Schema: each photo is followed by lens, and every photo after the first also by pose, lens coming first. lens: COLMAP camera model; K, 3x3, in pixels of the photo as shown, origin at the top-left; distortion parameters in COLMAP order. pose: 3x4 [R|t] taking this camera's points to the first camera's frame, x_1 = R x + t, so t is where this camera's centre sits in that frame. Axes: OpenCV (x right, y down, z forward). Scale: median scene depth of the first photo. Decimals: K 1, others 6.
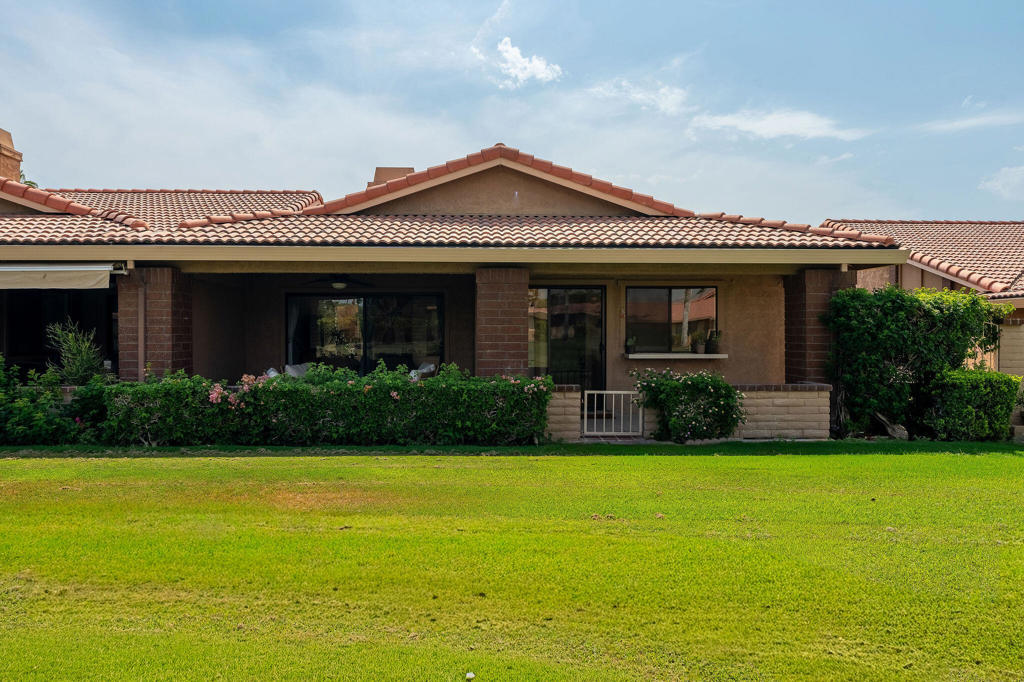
lens RADIAL K [[870.9, 0, 510.8], [0, 870.9, 339.4], [0, 0, 1]] dist [-0.025279, 0.014311]
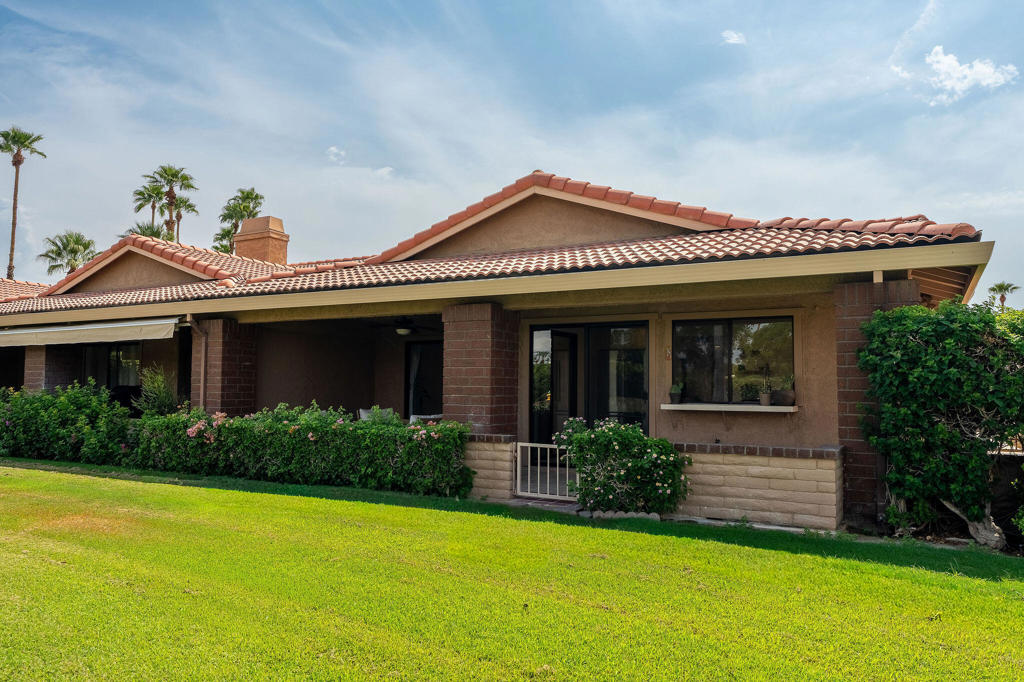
lens RADIAL K [[870.9, 0, 511.4], [0, 870.9, 340.7], [0, 0, 1]] dist [-0.025279, 0.014311]
pose [[0.793732, -0.028487, -0.607600, 0.517278], [-0.015520, 0.997629, -0.067048, 0.014509], [0.608070, 0.062648, 0.791408, 0.274234]]
